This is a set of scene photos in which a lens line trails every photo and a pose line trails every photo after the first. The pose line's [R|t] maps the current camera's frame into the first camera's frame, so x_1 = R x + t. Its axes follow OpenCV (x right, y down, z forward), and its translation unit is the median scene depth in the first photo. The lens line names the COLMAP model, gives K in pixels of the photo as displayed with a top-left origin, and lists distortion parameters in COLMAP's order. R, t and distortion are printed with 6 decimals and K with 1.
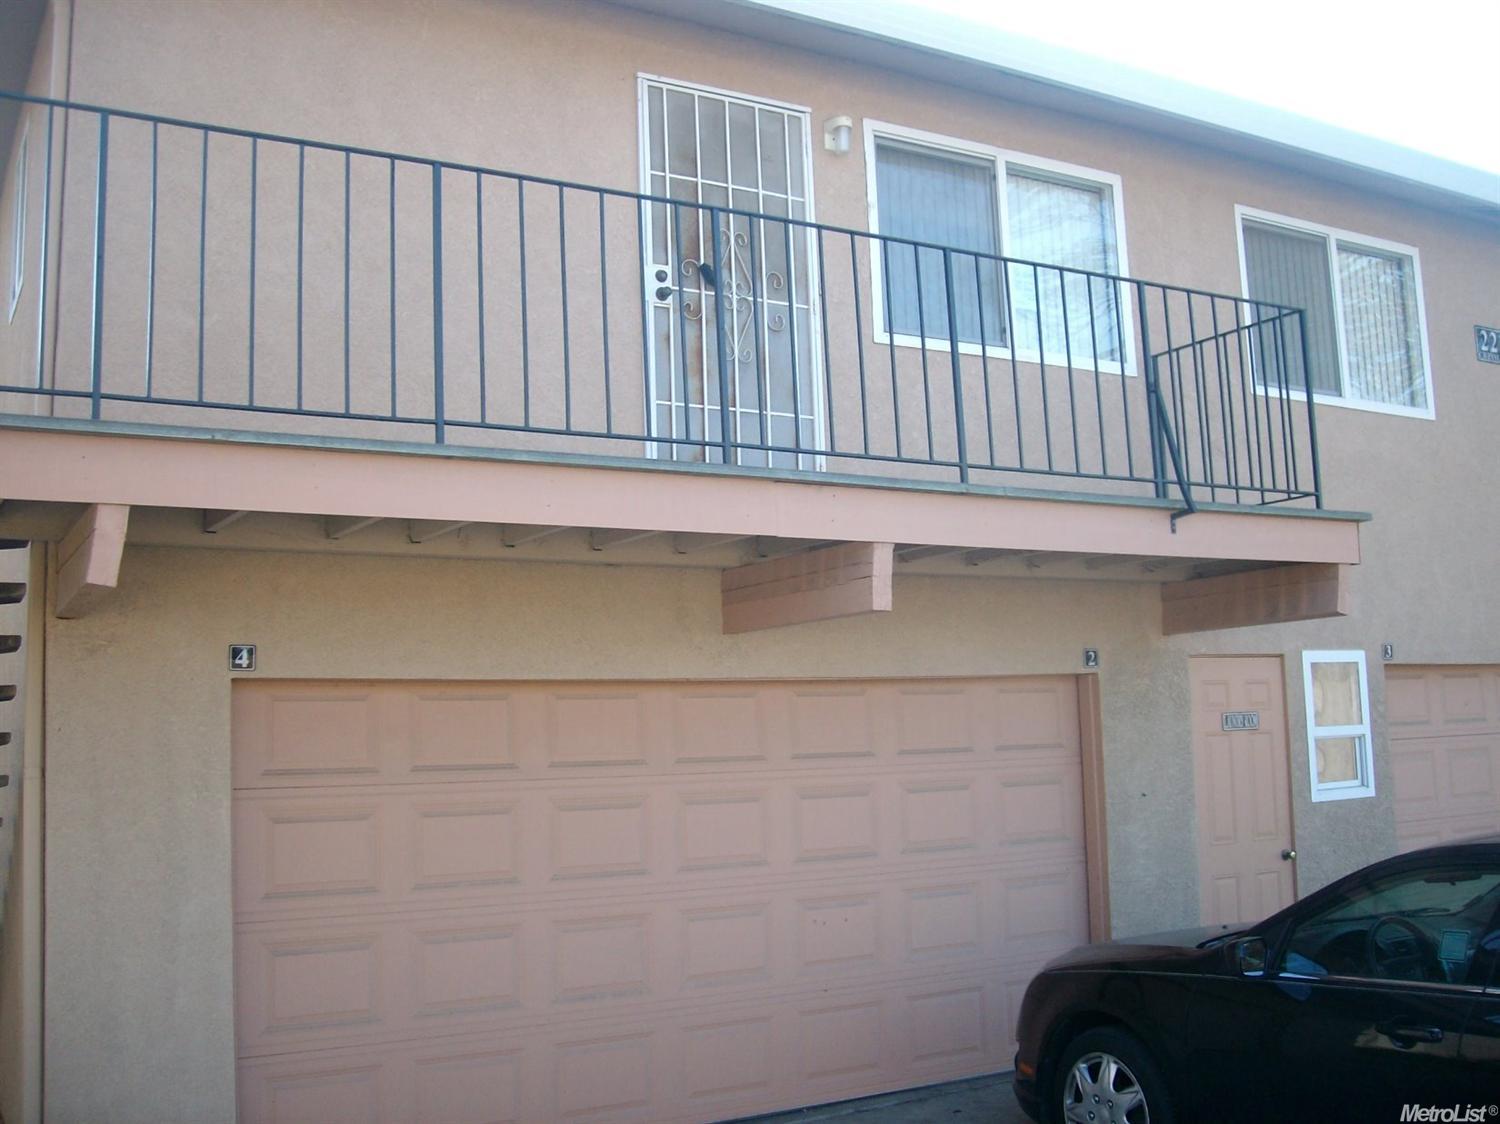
lens RADIAL K [[1533.6, 0, 750.0], [0, 1533.6, 567.0], [0, 0, 1]] dist [-0.112821, 0.000000]
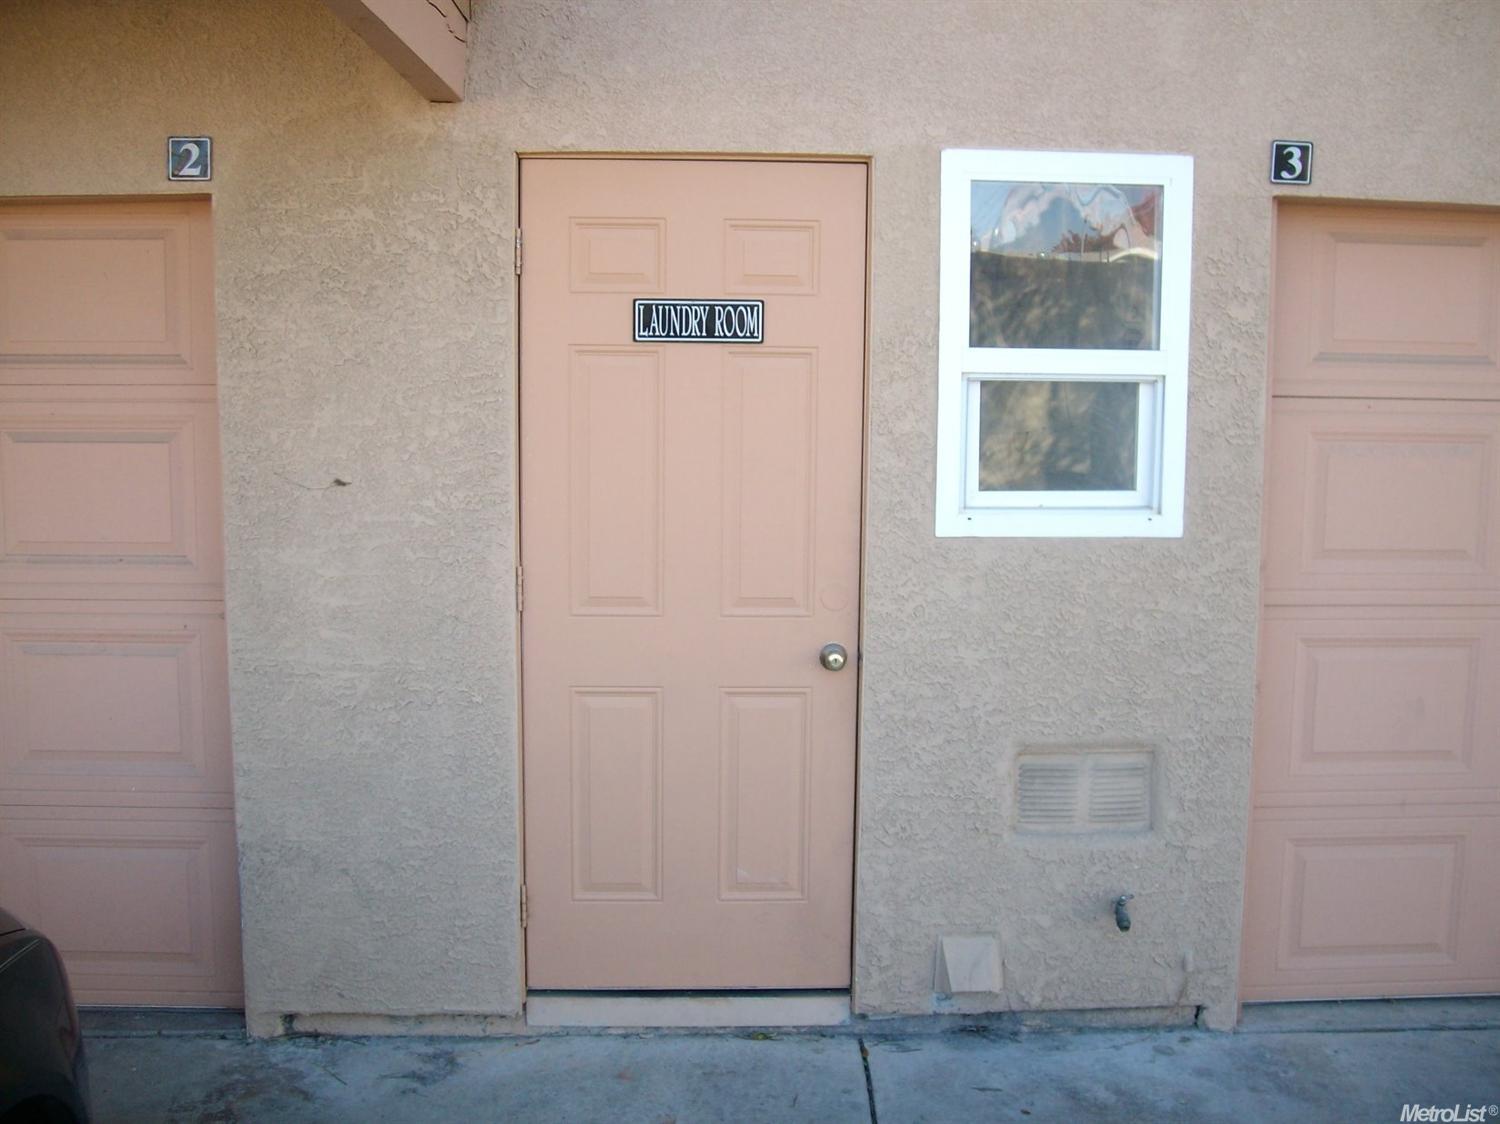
lens RADIAL K [[1533.6, 0, 750.2], [0, 1533.6, 555.0], [0, 0, 1]] dist [-0.112821, 0.000000]
pose [[0.882491, 0.102558, -0.459011, 0.526812], [0.013270, 0.970118, 0.242270, 0.063570], [0.470142, -0.219892, 0.854760, 0.642925]]
